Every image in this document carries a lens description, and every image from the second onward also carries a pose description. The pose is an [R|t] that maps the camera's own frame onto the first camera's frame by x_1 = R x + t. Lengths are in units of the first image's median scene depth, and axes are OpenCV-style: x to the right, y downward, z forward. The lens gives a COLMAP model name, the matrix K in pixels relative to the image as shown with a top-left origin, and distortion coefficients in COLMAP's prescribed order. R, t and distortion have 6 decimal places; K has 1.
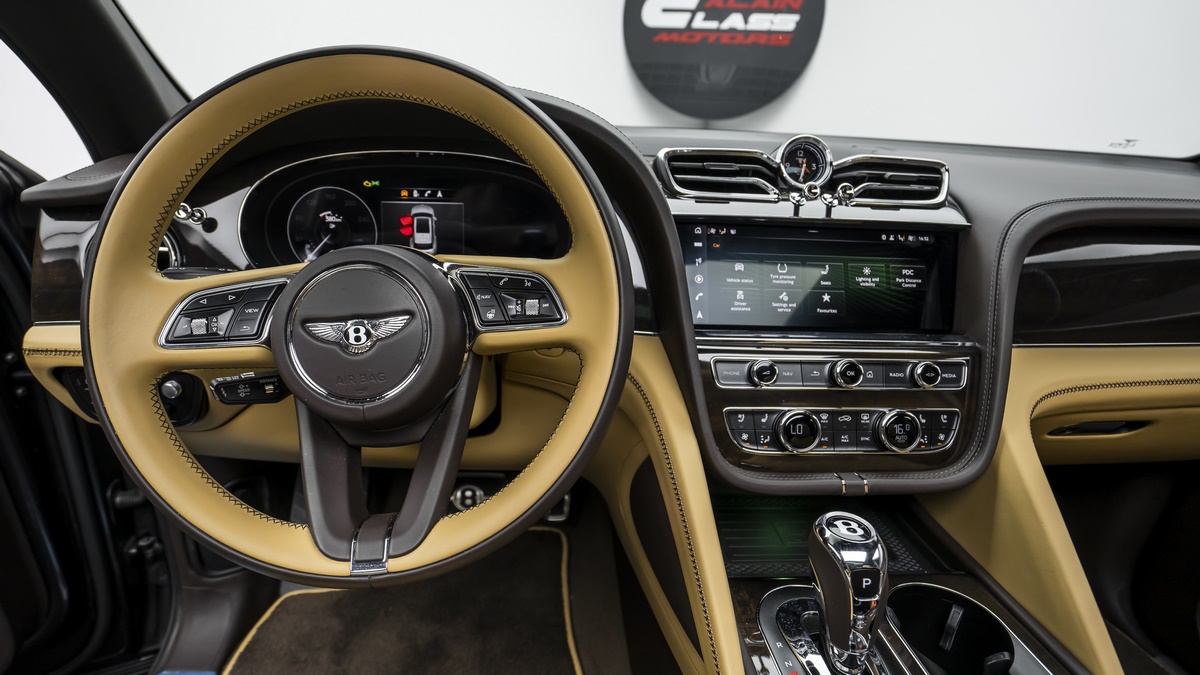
lens RADIAL K [[607.5, 0, 564.7], [0, 607.5, 339.9], [0, 0, 1]] dist [-0.039289, 0.000560]
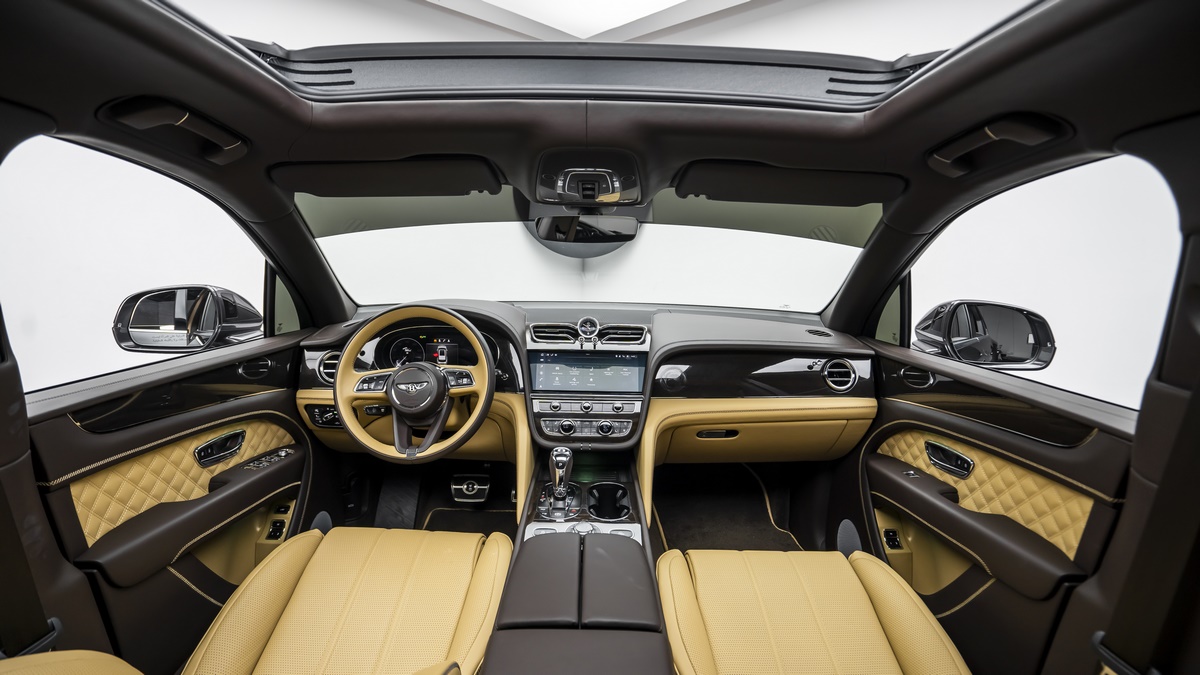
lens RADIAL K [[560.6, 0, 595.4], [0, 560.6, 340.9], [0, 0, 1]] dist [-0.067190, 0.031586]
pose [[0.998894, -0.008278, -0.046283, 0.617984], [0.000340, 0.985622, -0.168966, 0.189618], [0.047016, 0.168764, 0.984535, -1.536958]]
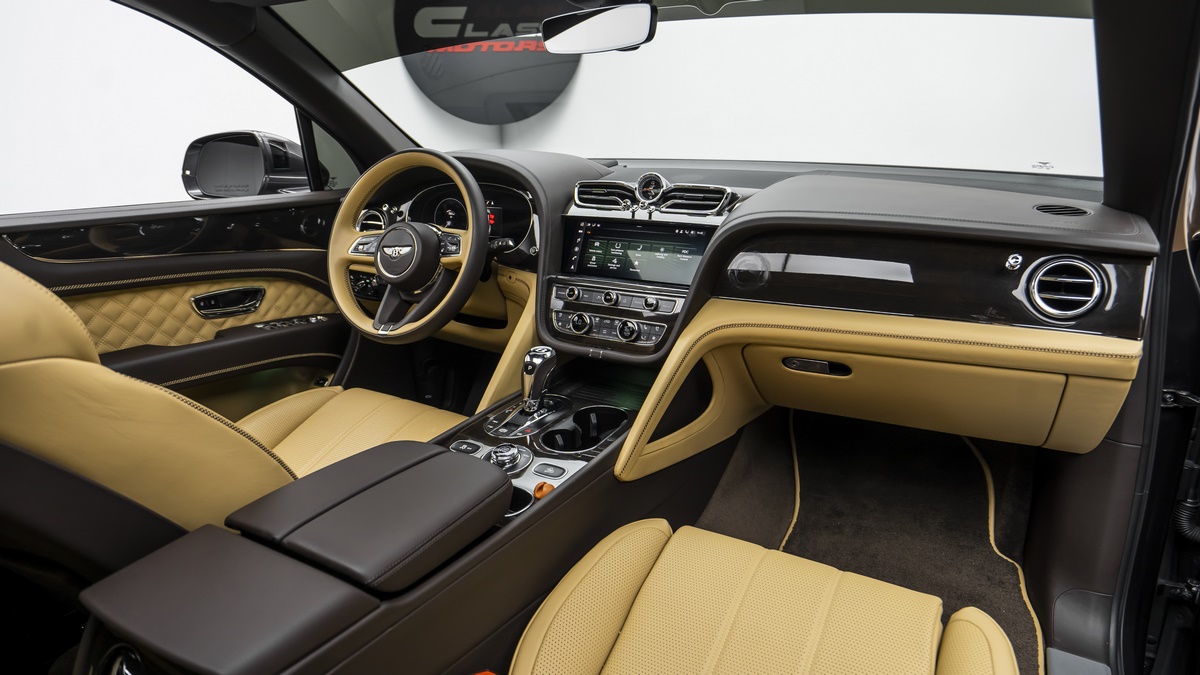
lens RADIAL K [[712.1, 0, 593.1], [0, 712.1, 340.5], [0, 0, 1]] dist [-0.007499, 0.000610]
pose [[0.840061, 0.118590, -0.529372, 1.621363], [-0.139939, 0.990160, -0.000255, 0.195291], [0.524133, 0.074294, 0.848390, -0.941528]]
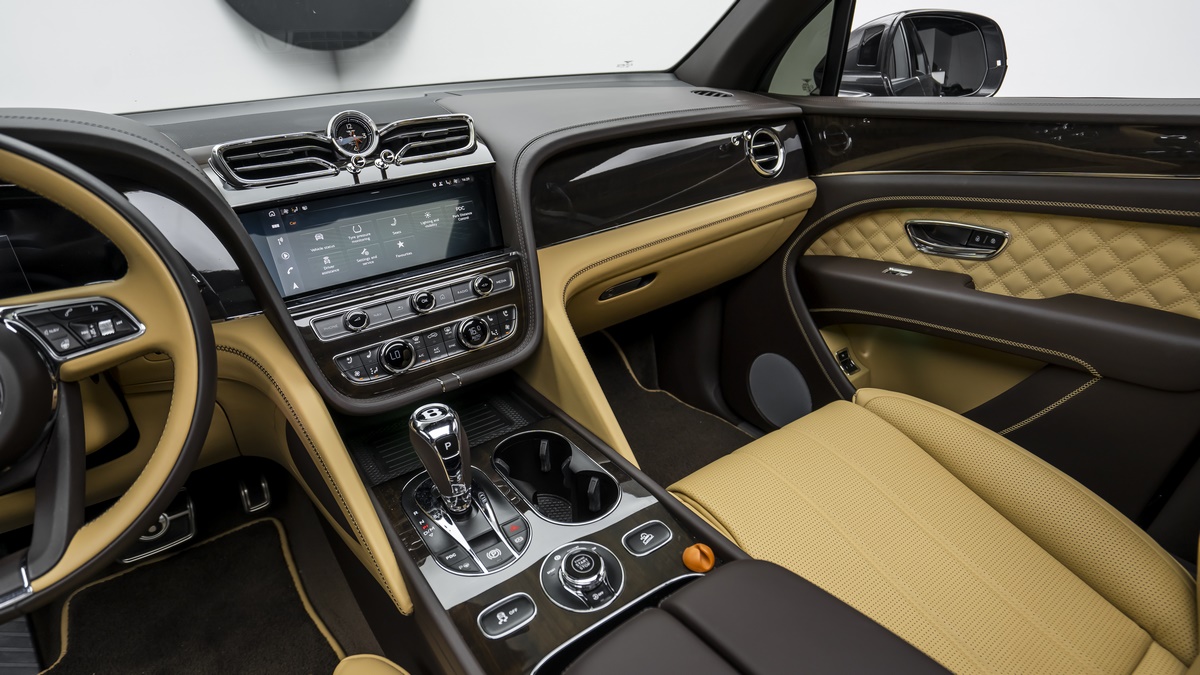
lens RADIAL K [[645.9, 0, 600.0], [0, 645.9, 337.5], [0, 0, 1]] dist [-0.049391, 0.033562]
pose [[0.843957, -0.297888, 0.446093, 0.149885], [0.253628, 0.954396, 0.157483, 0.008652], [-0.472662, -0.019767, 0.881022, -0.378948]]
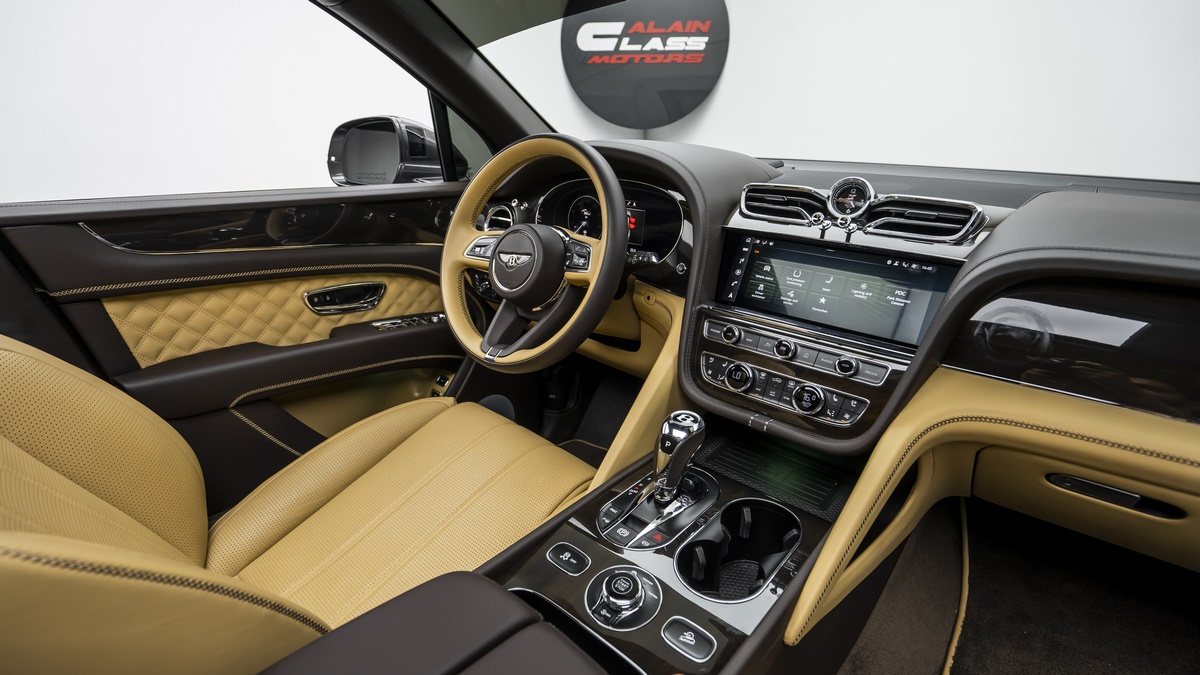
lens RADIAL K [[560.6, 0, 595.4], [0, 560.6, 340.9], [0, 0, 1]] dist [-0.067190, 0.031586]
pose [[0.713637, 0.224880, -0.663439, 0.990384], [-0.219389, 0.971176, 0.093201, 0.013485], [0.665275, 0.079039, 0.742403, -0.249973]]
